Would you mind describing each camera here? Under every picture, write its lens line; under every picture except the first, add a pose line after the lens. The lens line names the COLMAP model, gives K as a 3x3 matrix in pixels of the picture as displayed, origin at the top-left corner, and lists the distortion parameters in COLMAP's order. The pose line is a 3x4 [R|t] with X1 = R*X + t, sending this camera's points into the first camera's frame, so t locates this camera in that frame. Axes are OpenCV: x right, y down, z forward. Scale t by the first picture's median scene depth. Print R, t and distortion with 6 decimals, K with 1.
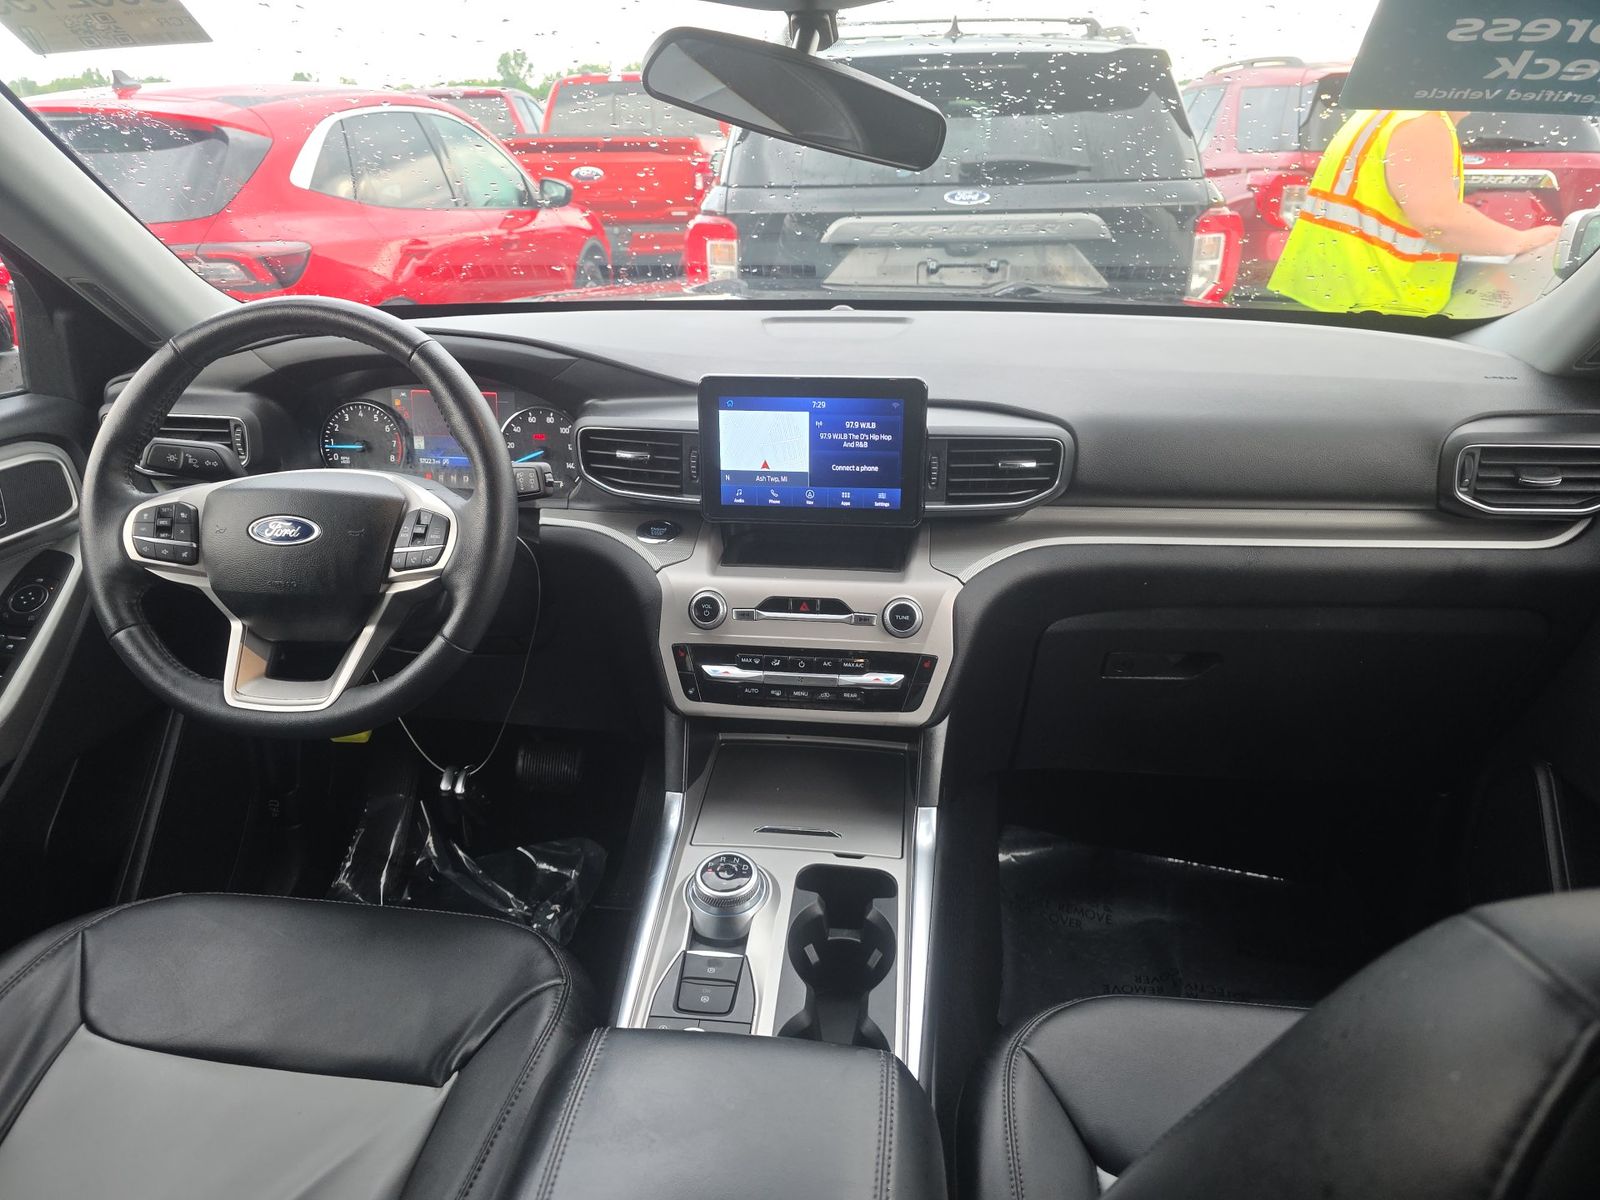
lens RADIAL K [[1097.6, 0, 807.4], [0, 1097.6, 623.4], [0, 0, 1]] dist [0.030463, -0.023270]
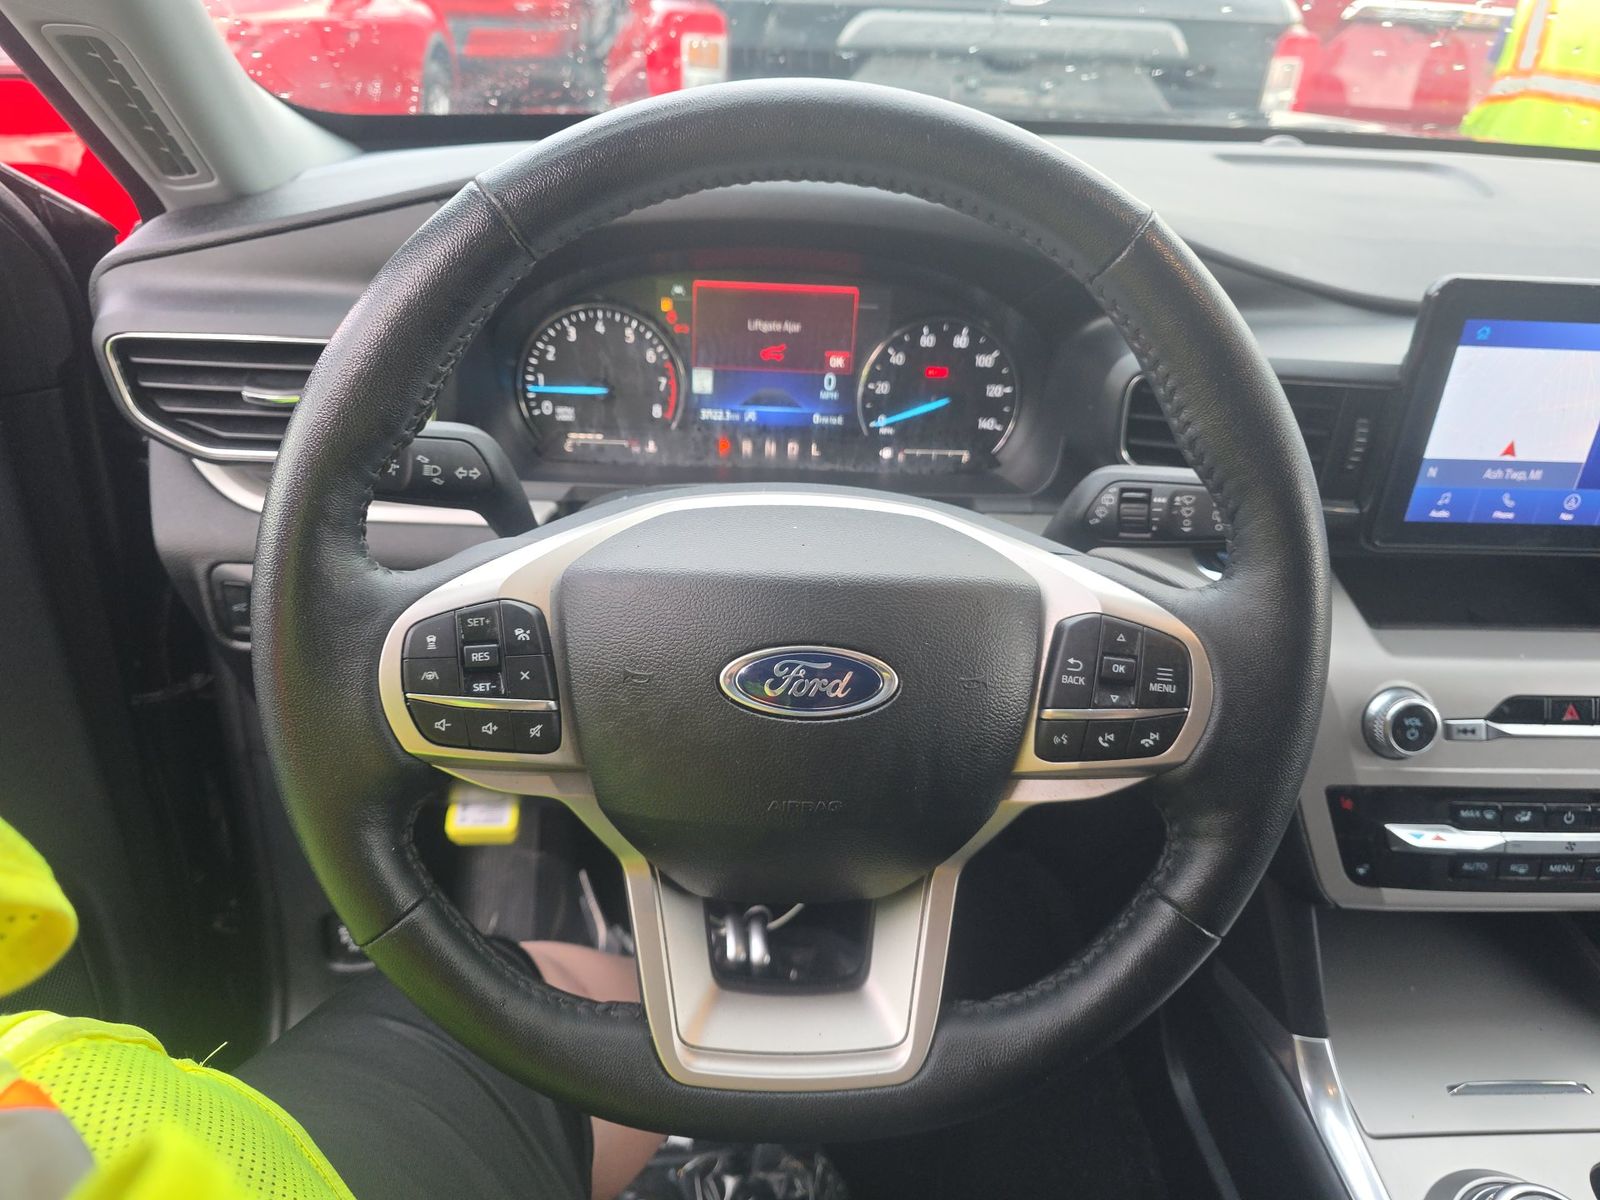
lens RADIAL K [[1125.3, 0, 789.4], [0, 1125.3, 631.1], [0, 0, 1]] dist [0.088690, -0.130467]
pose [[0.988066, -0.036378, 0.149671, -0.467298], [0.015201, 0.989996, 0.140275, -0.139816], [-0.153276, -0.136326, 0.978735, 0.501332]]
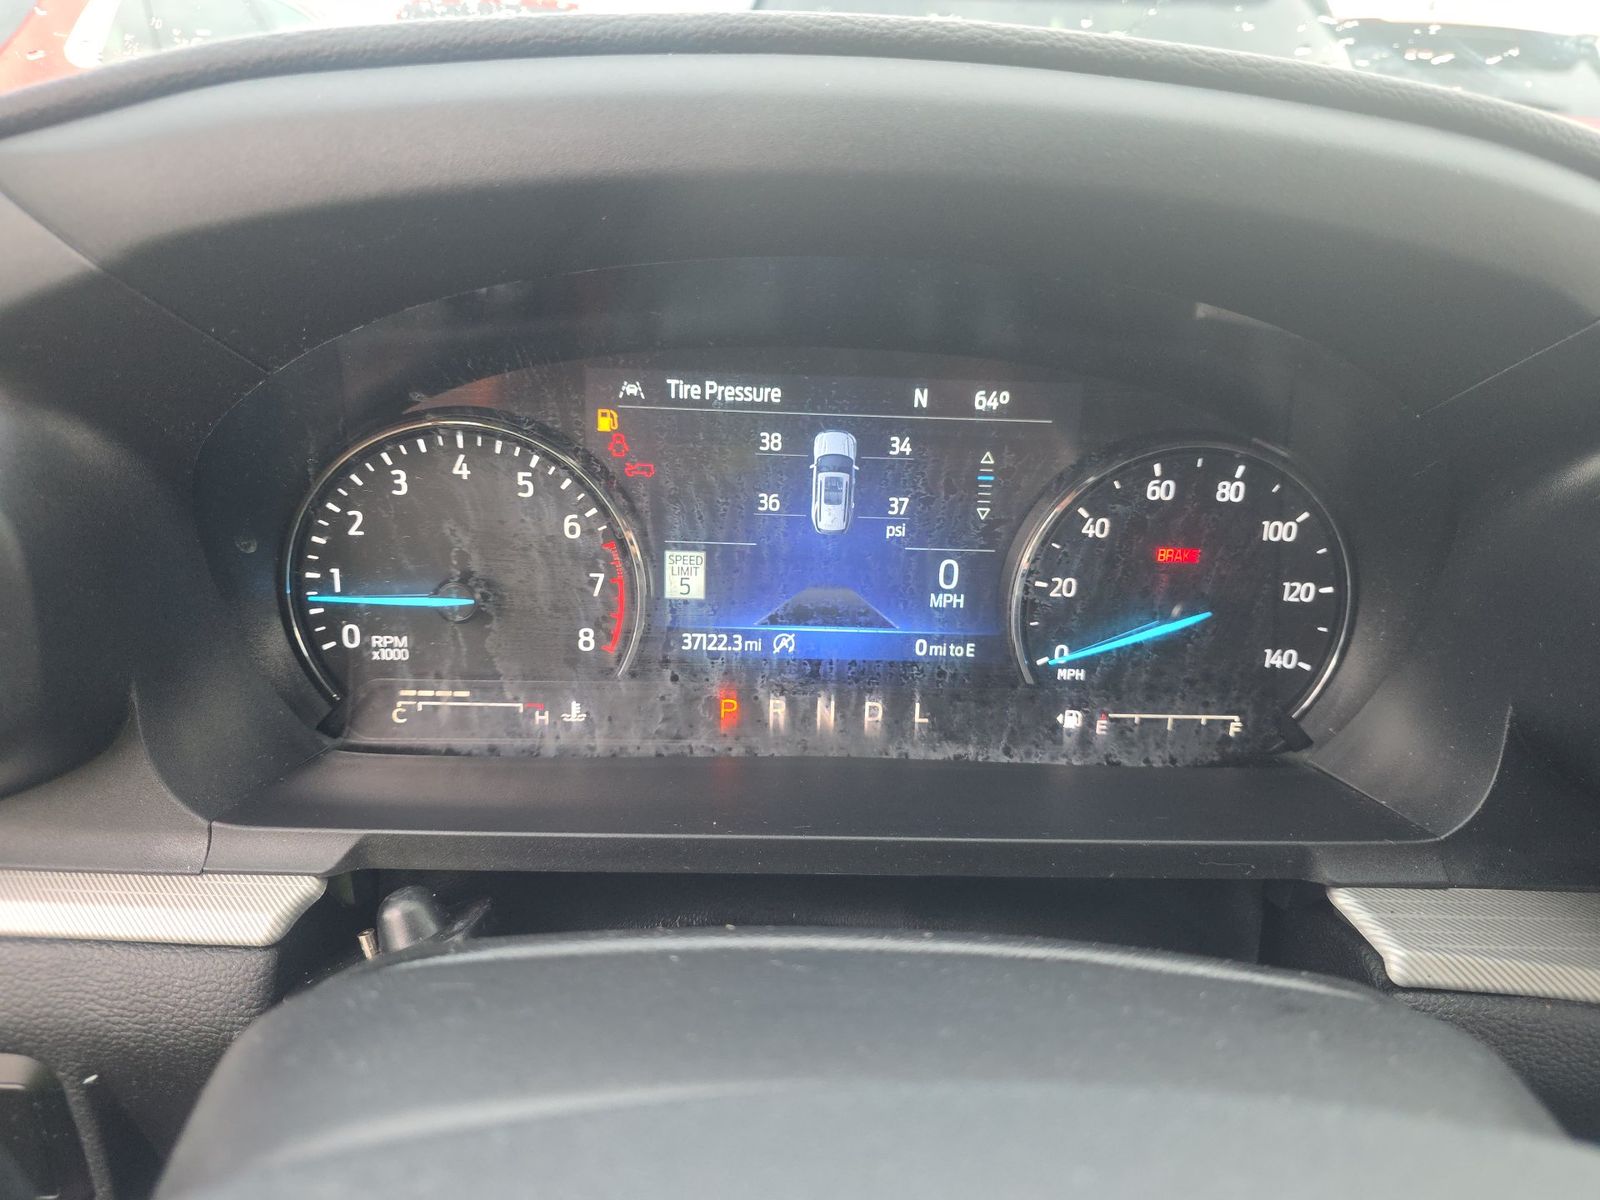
lens RADIAL K [[1097.6, 0, 807.4], [0, 1097.6, 623.4], [0, 0, 1]] dist [0.030463, -0.023270]
pose [[0.989338, -0.023748, 0.143690, -0.423811], [0.021696, 0.999639, 0.015827, -0.183066], [-0.144014, -0.012540, 0.989496, 0.865310]]
